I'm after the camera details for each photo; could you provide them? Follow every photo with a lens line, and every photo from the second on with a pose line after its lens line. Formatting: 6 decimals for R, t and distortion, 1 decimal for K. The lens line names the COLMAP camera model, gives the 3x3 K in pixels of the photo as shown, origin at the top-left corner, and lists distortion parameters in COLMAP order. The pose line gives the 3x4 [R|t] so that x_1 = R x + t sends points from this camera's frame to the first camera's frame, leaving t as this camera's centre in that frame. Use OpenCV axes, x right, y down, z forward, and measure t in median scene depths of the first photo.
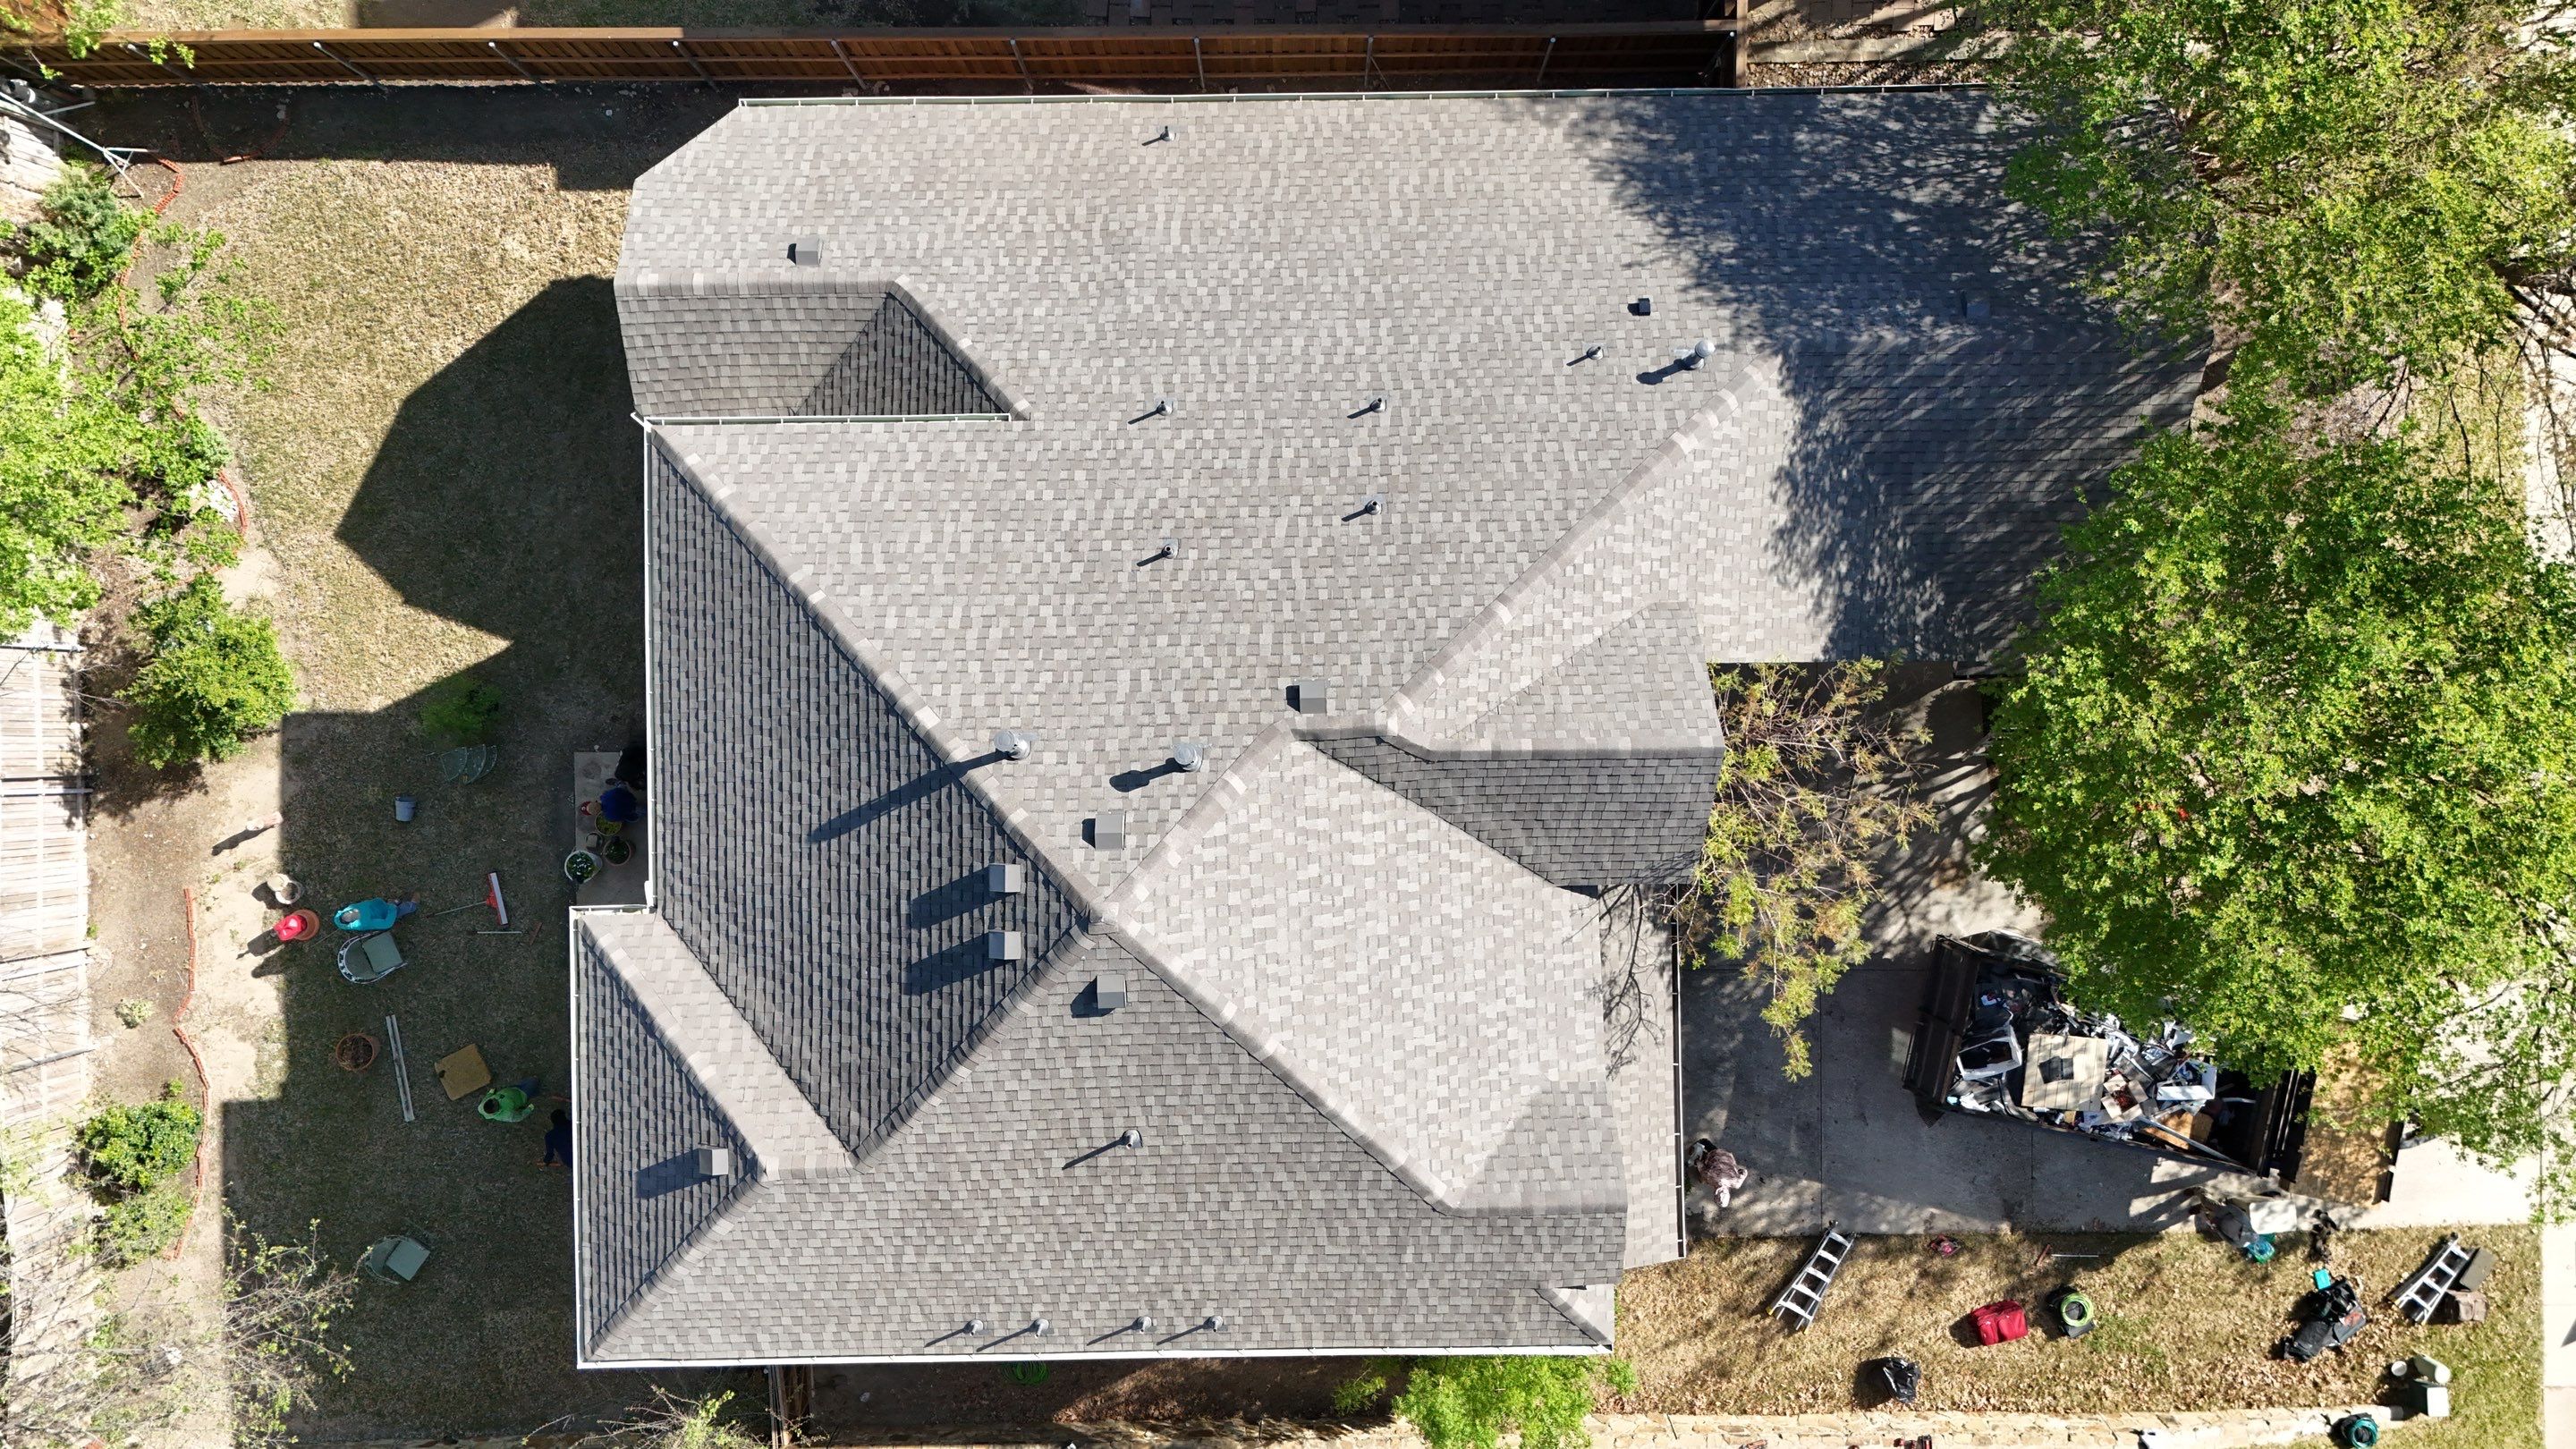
lens RADIAL K [[1858.5, 0, 1280.2], [0, 1858.5, 696.8], [0, 0, 1]] dist [0.073053, -0.061827]
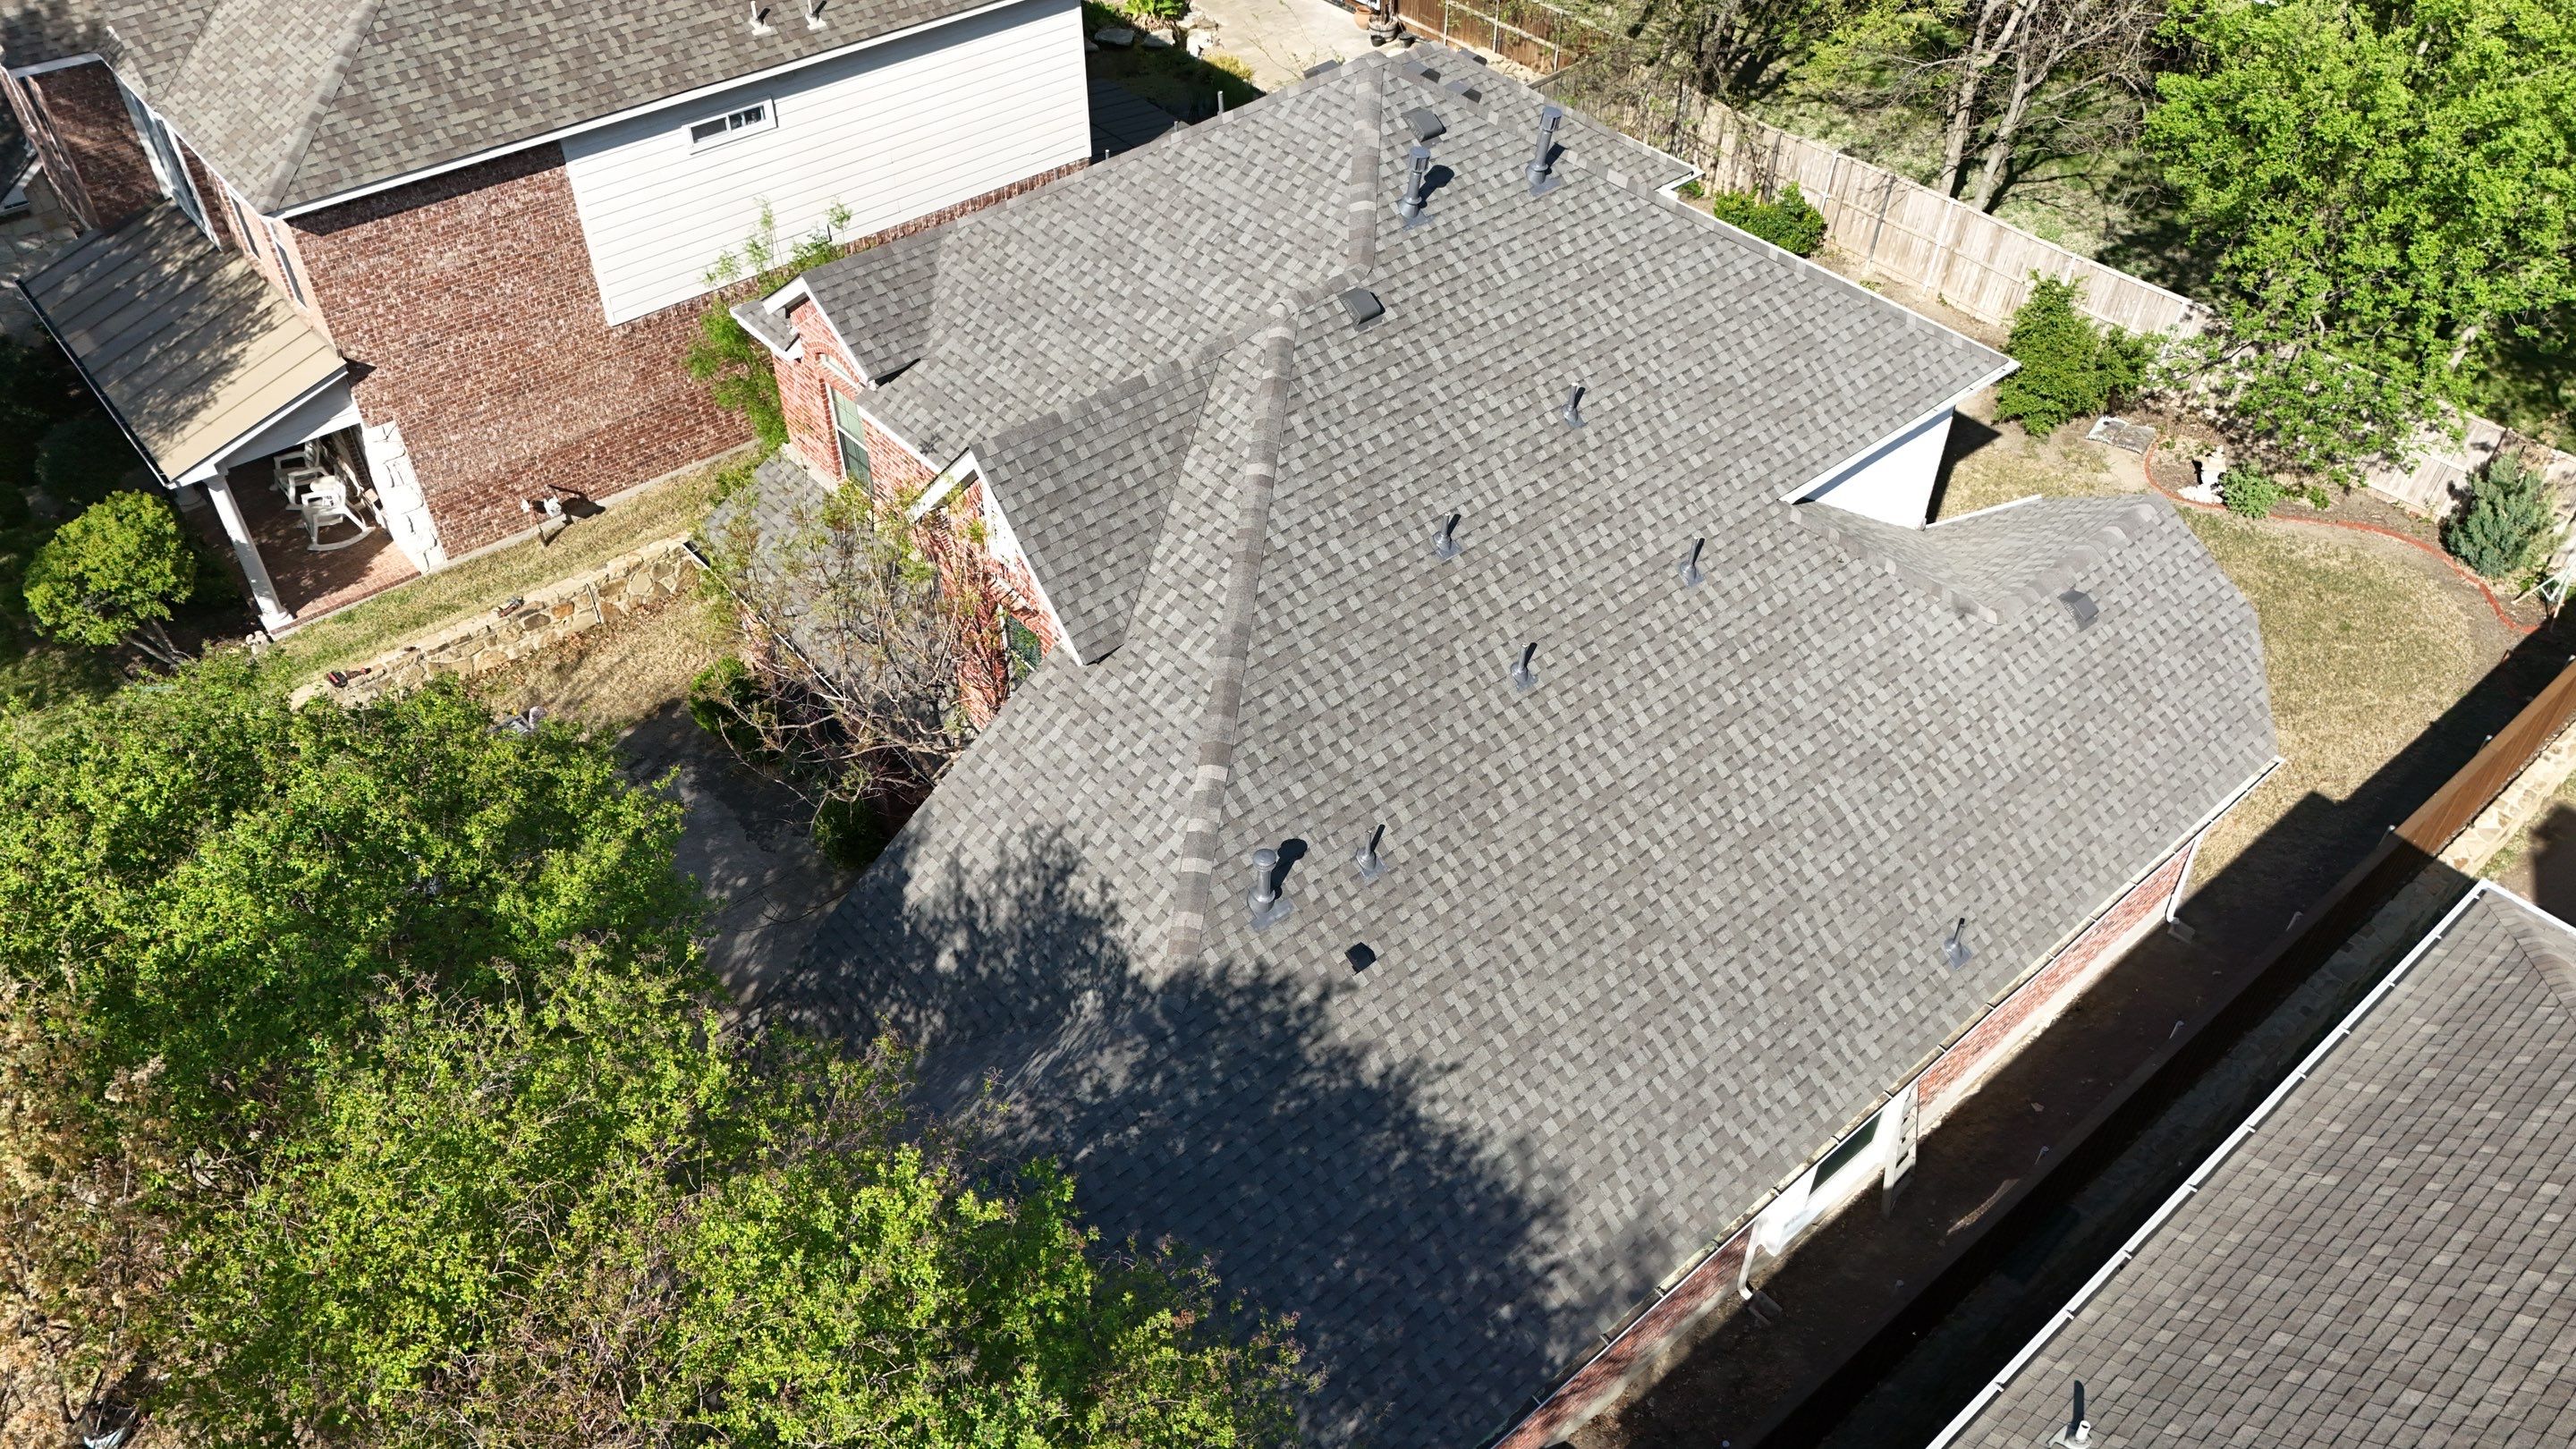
lens RADIAL K [[1858.5, 0, 1292.9], [0, 1858.5, 728.8], [0, 0, 1]] dist [0.073053, -0.061827]
pose [[-0.766230, 0.440652, -0.467673, 0.554990], [-0.642529, -0.533356, 0.550172, -0.587188], [-0.007001, 0.722051, 0.691805, 0.458874]]
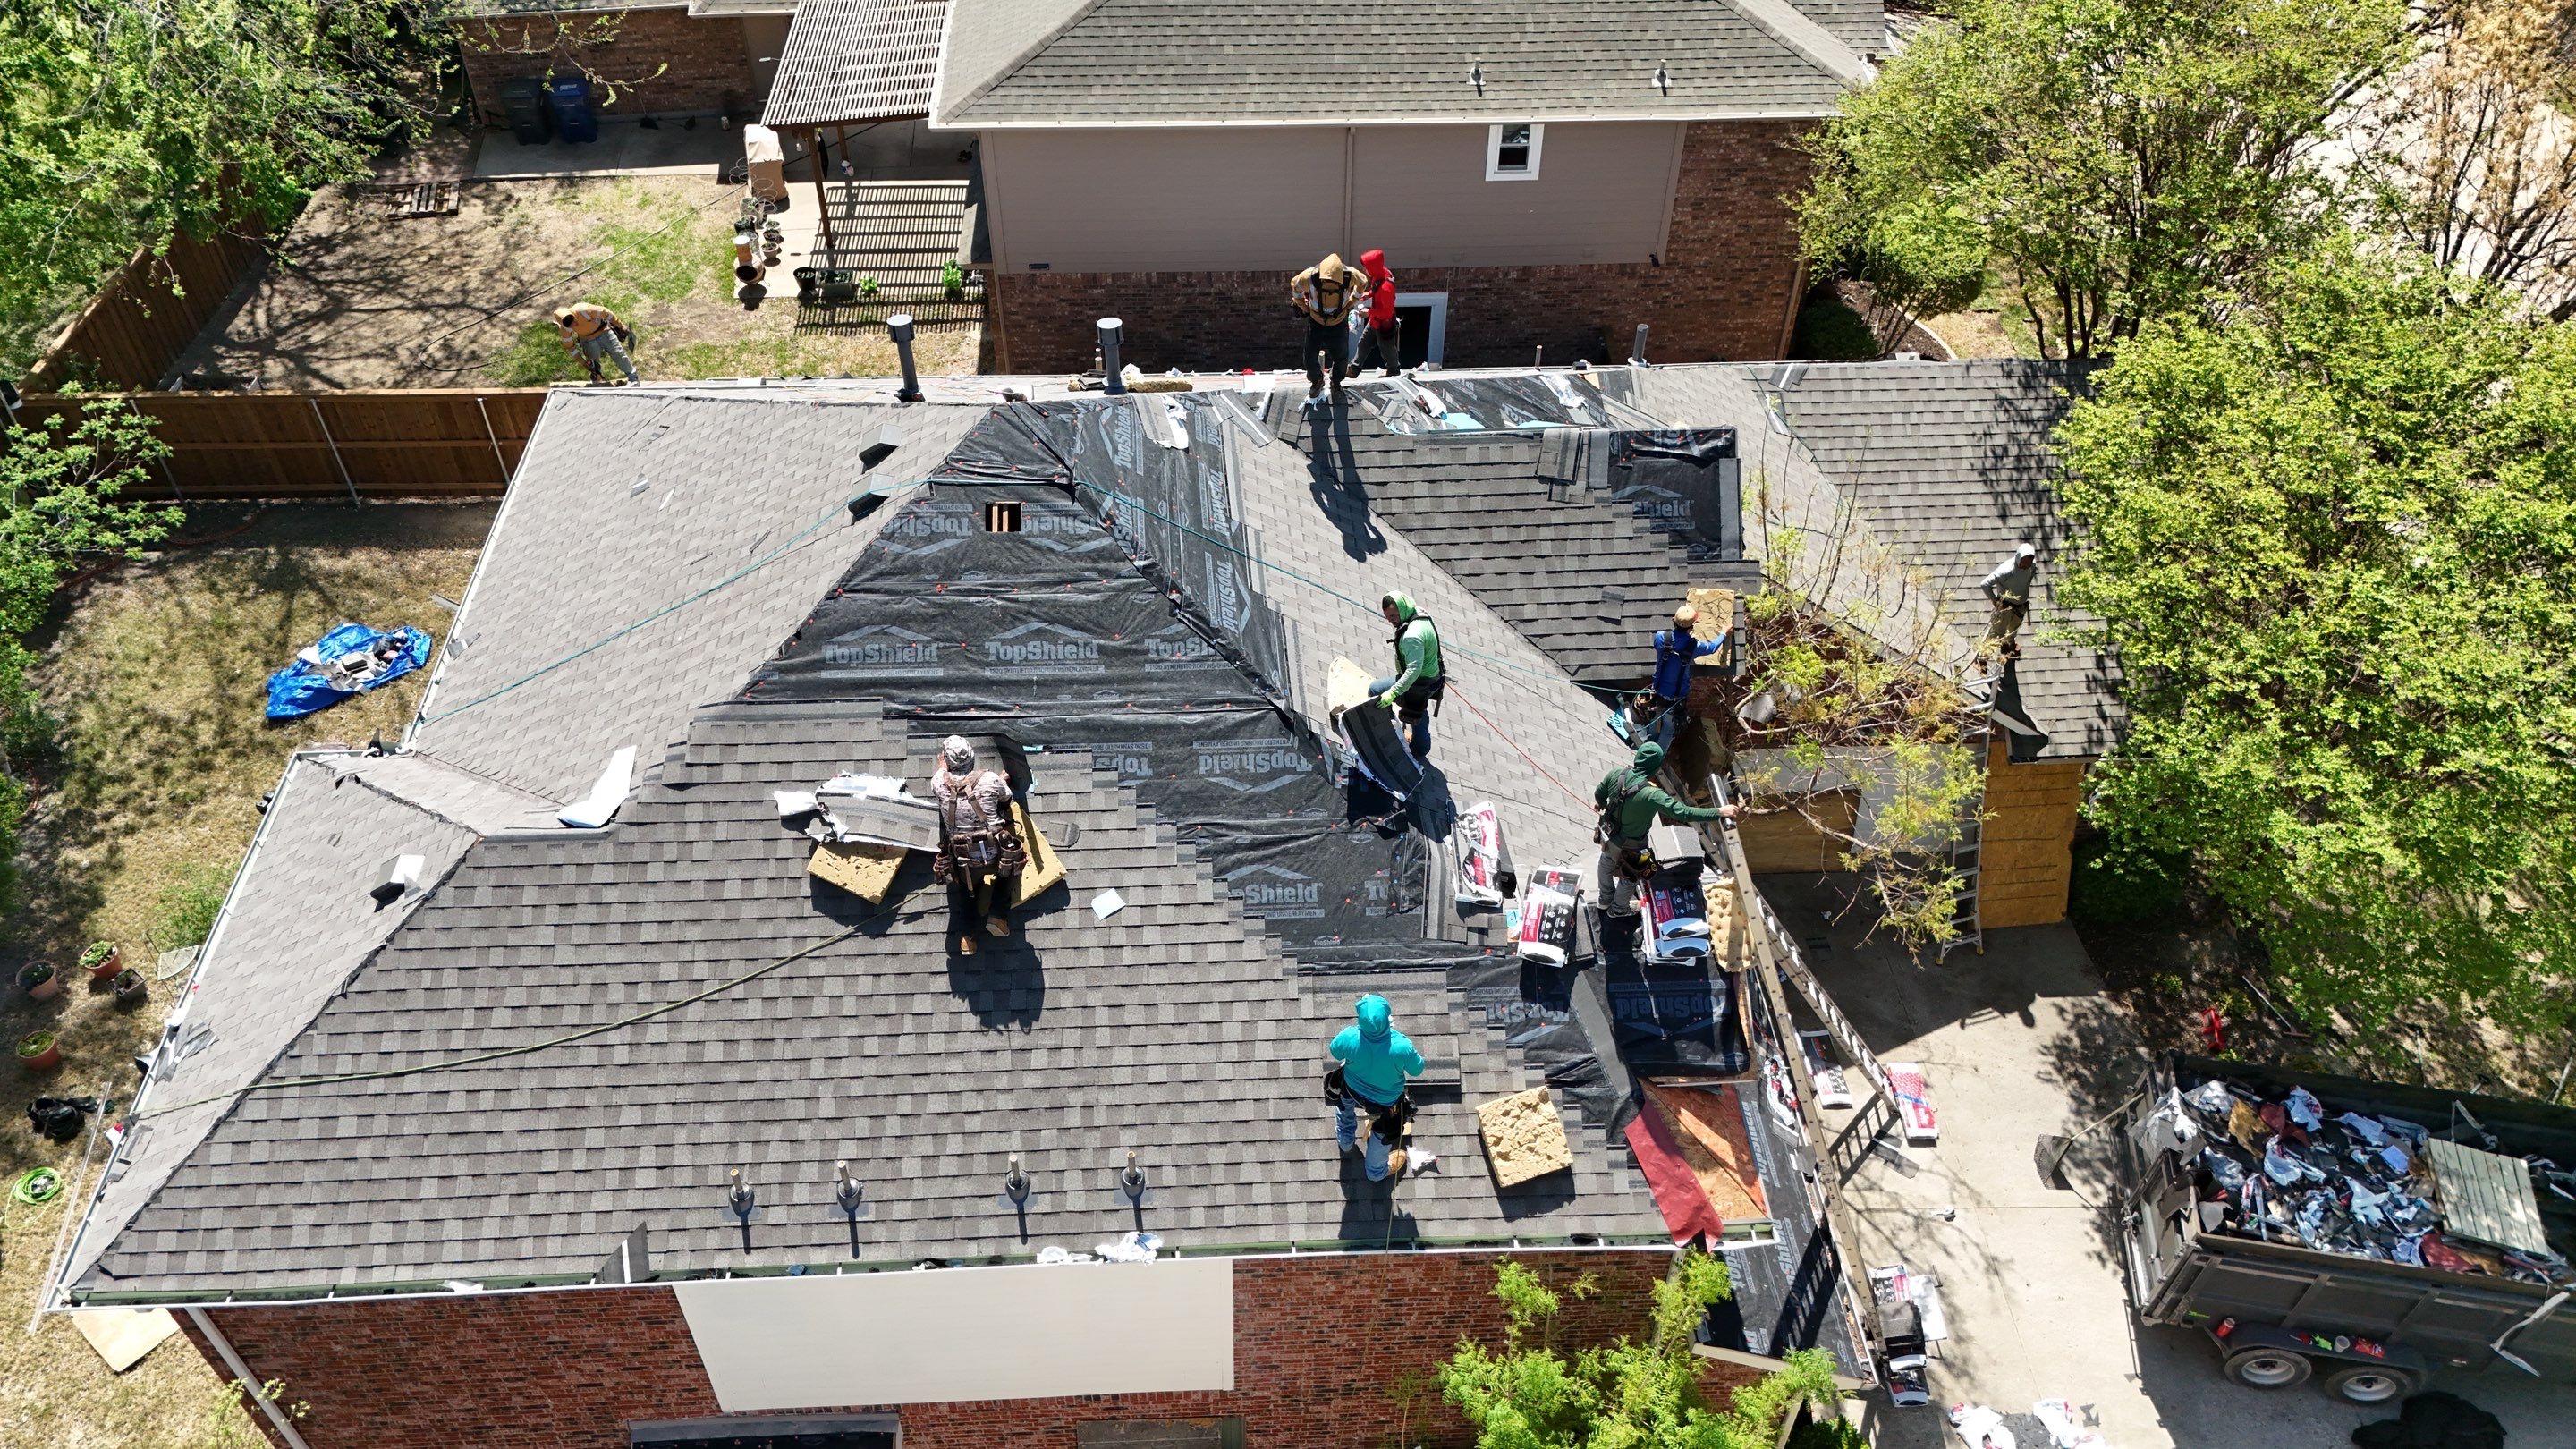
lens RADIAL K [[1858.5, 0, 1284.4], [0, 1858.5, 733.3], [0, 0, 1]] dist [0.073053, -0.061827]
pose [[0.999285, -0.015853, 0.034320, -0.002915], [0.035567, 0.701913, -0.711374, 0.690271], [-0.012812, 0.712086, 0.701976, 0.468693]]
